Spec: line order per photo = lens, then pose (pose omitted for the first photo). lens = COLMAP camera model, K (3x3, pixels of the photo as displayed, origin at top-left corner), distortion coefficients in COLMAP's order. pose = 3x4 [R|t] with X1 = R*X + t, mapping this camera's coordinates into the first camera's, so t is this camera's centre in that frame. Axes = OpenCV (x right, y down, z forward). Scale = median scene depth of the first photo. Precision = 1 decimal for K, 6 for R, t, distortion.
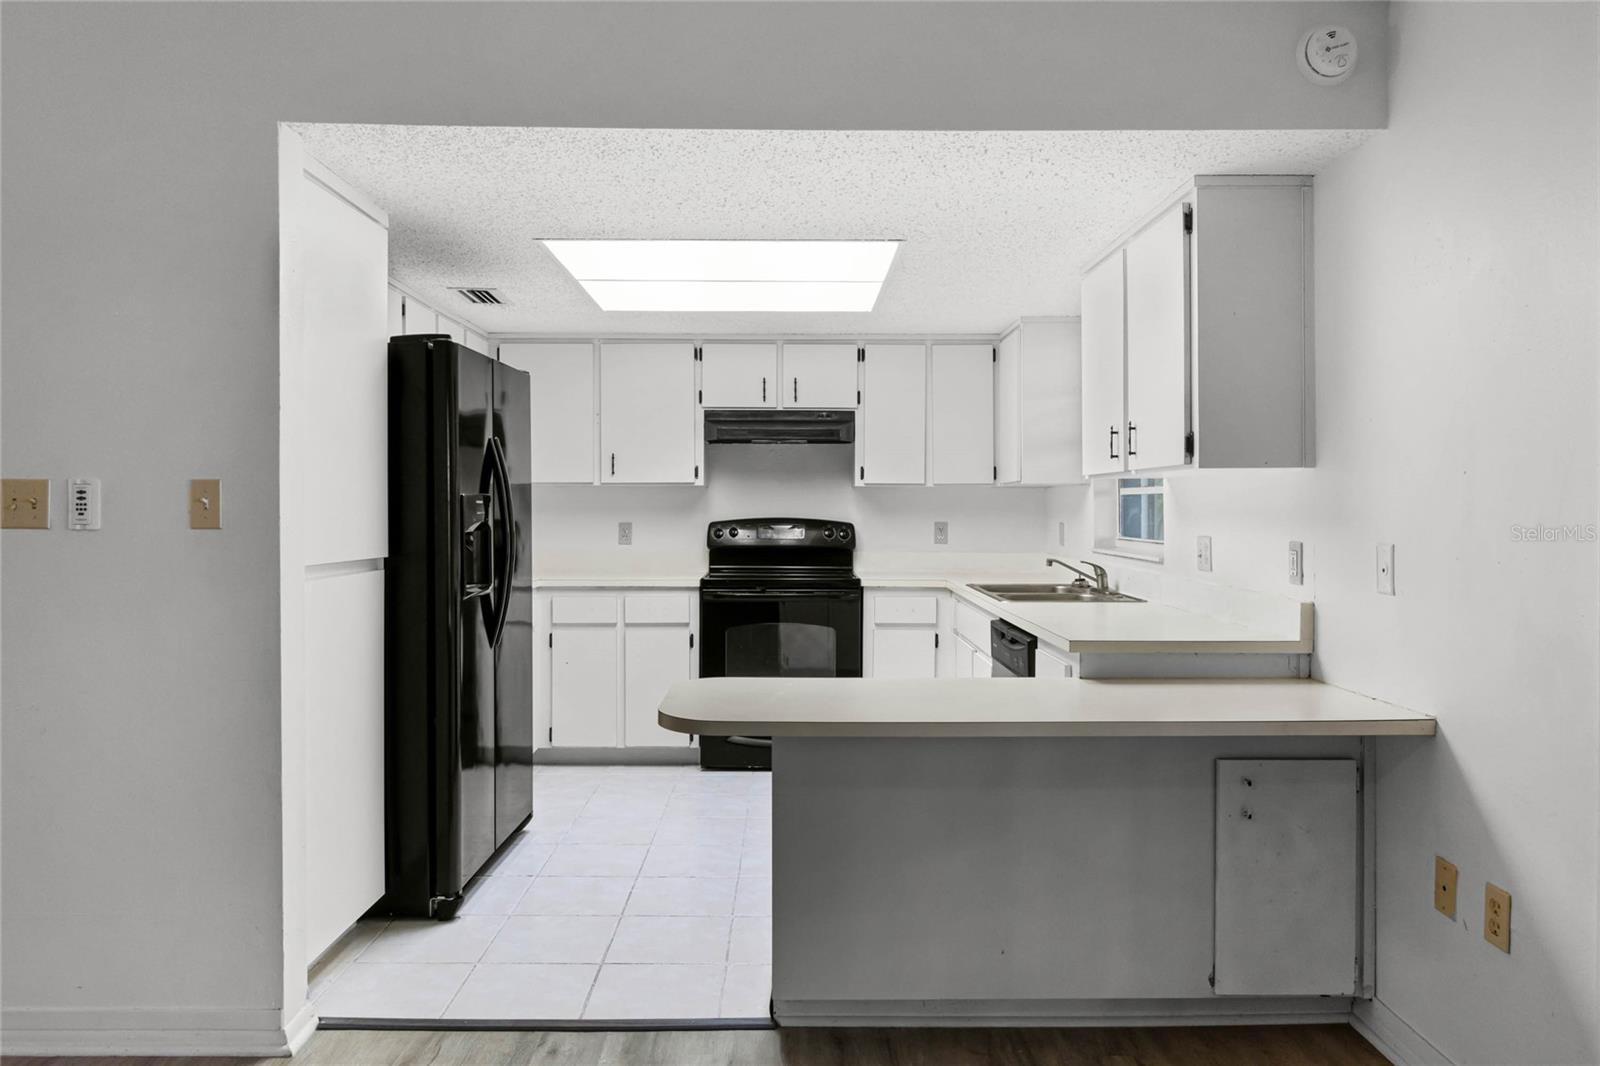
lens RADIAL K [[1088.5, 0, 802.7], [0, 1088.5, 490.4], [0, 0, 1]] dist [-0.001660, -0.005280]
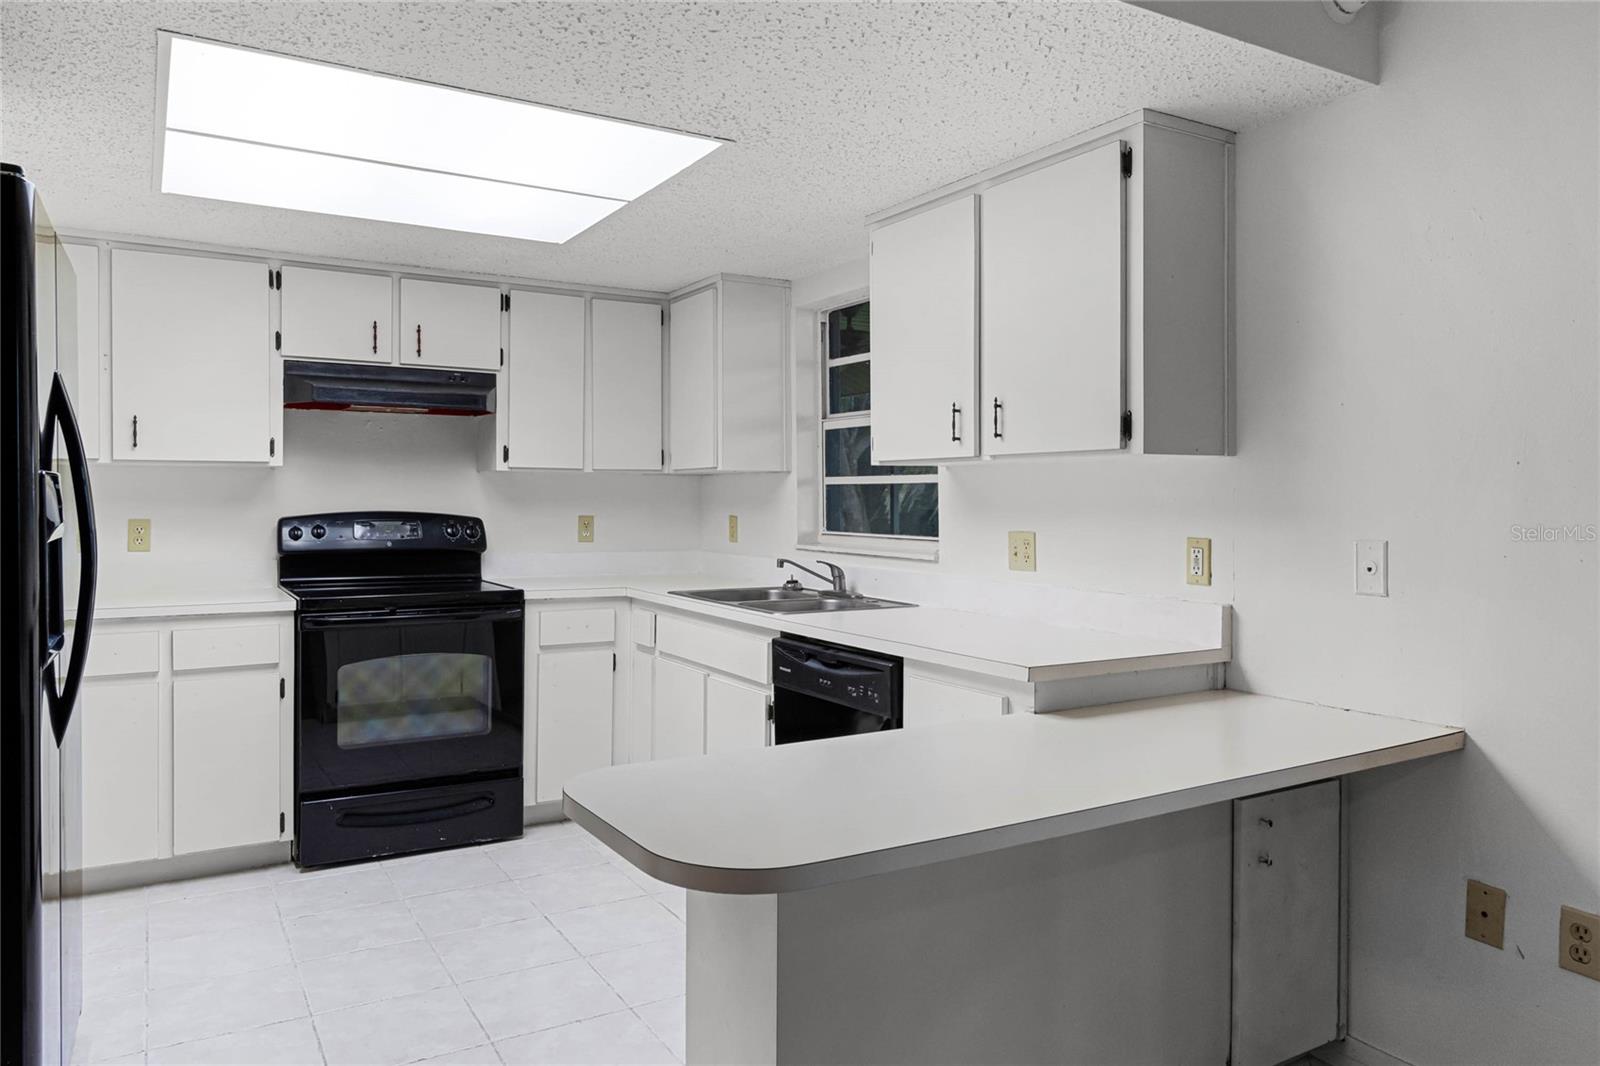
lens RADIAL K [[1088.5, 0, 802.7], [0, 1088.5, 490.4], [0, 0, 1]] dist [-0.001660, -0.005280]
pose [[0.859117, 0.006093, 0.511743, -0.172550], [-0.010778, 0.999923, 0.006188, 0.003410], [-0.511666, -0.010831, 0.859116, 0.232189]]
